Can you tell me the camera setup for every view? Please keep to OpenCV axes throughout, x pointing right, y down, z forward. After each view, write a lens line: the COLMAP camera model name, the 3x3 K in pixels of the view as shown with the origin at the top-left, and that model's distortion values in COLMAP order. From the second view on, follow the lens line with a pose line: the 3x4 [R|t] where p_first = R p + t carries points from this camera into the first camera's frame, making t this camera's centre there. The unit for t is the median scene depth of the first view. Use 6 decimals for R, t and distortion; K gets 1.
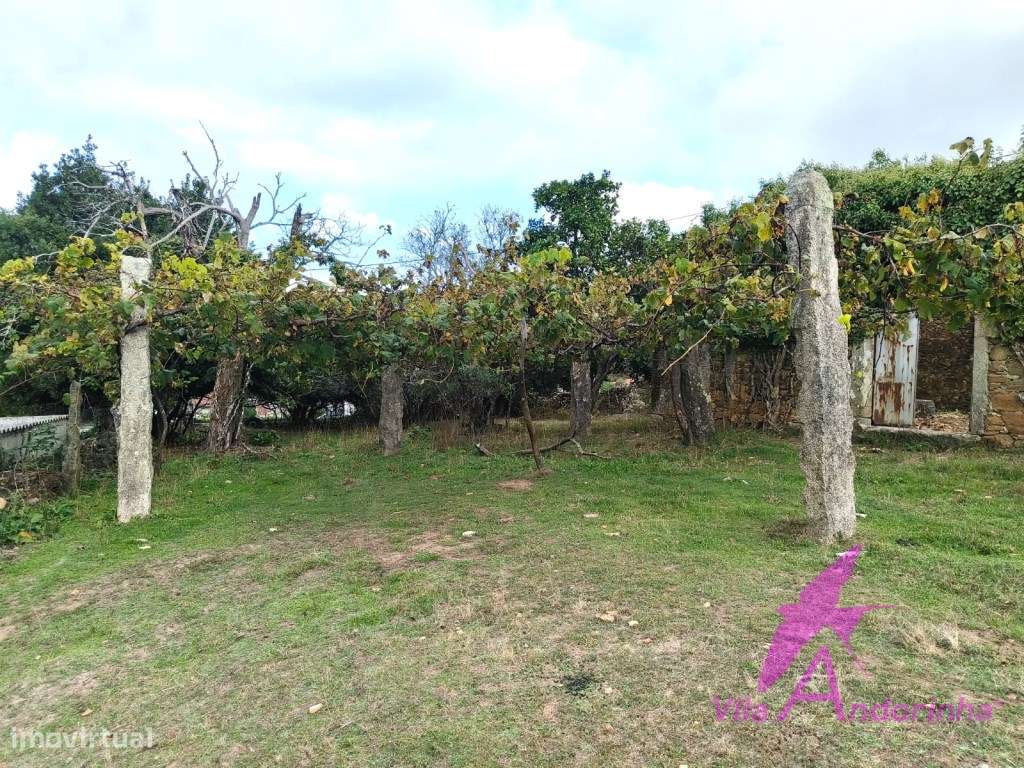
lens RADIAL K [[709.7, 0, 516.8], [0, 709.7, 385.3], [0, 0, 1]] dist [0.008624, 0.004268]
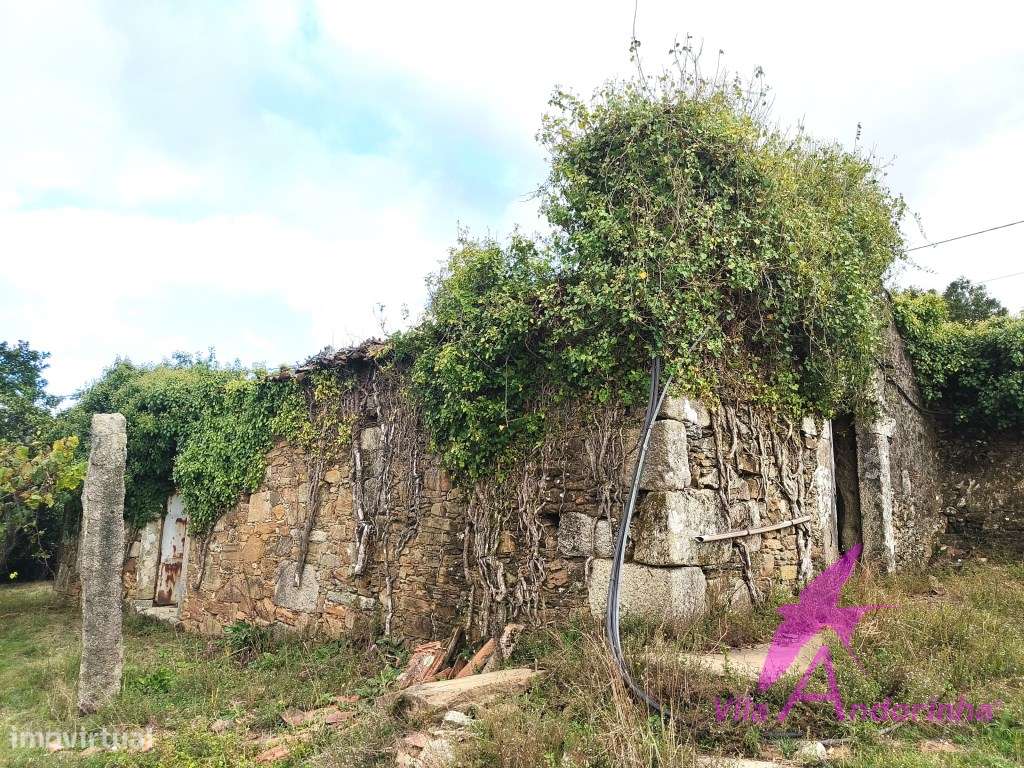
lens RADIAL K [[709.7, 0, 516.8], [0, 709.7, 385.3], [0, 0, 1]] dist [0.008624, 0.004268]
pose [[0.943854, 0.032342, 0.328776, 0.649565], [0.026582, 0.984535, -0.173162, -0.069509], [-0.329292, 0.172179, 0.928397, -0.217371]]
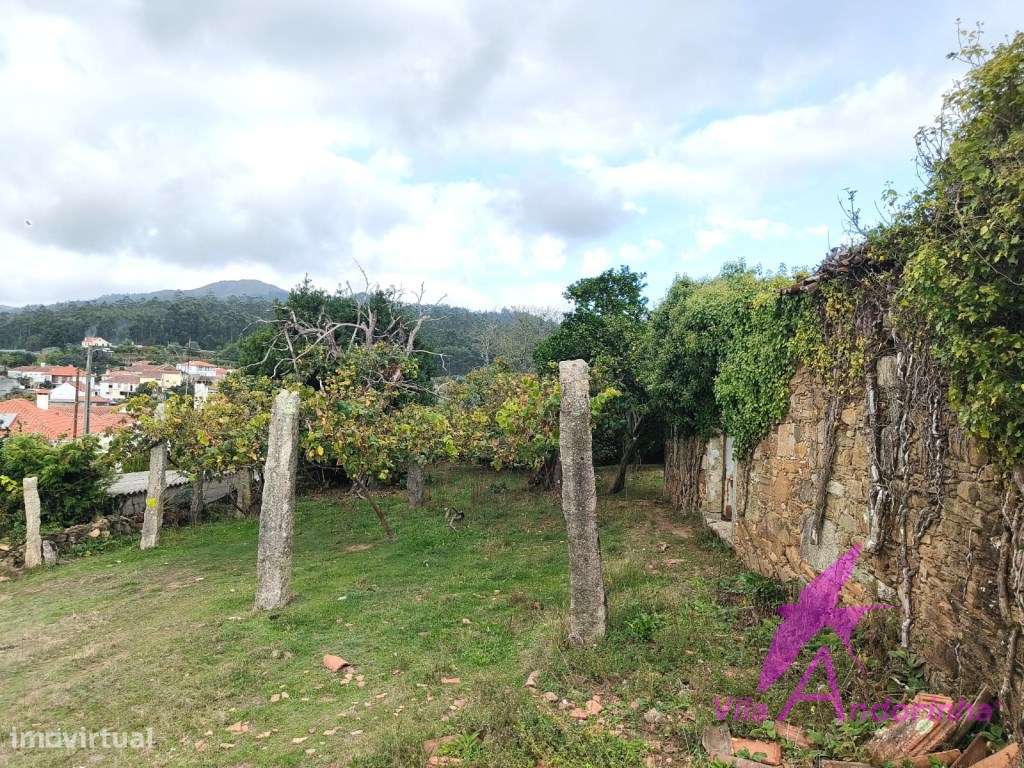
lens RADIAL K [[709.7, 0, 516.8], [0, 709.7, 385.3], [0, 0, 1]] dist [0.008624, 0.004268]
pose [[0.865580, -0.012105, -0.500624, 0.768959], [-0.000235, 0.999698, -0.024577, -0.119643], [0.500770, 0.021391, 0.865316, -0.084642]]
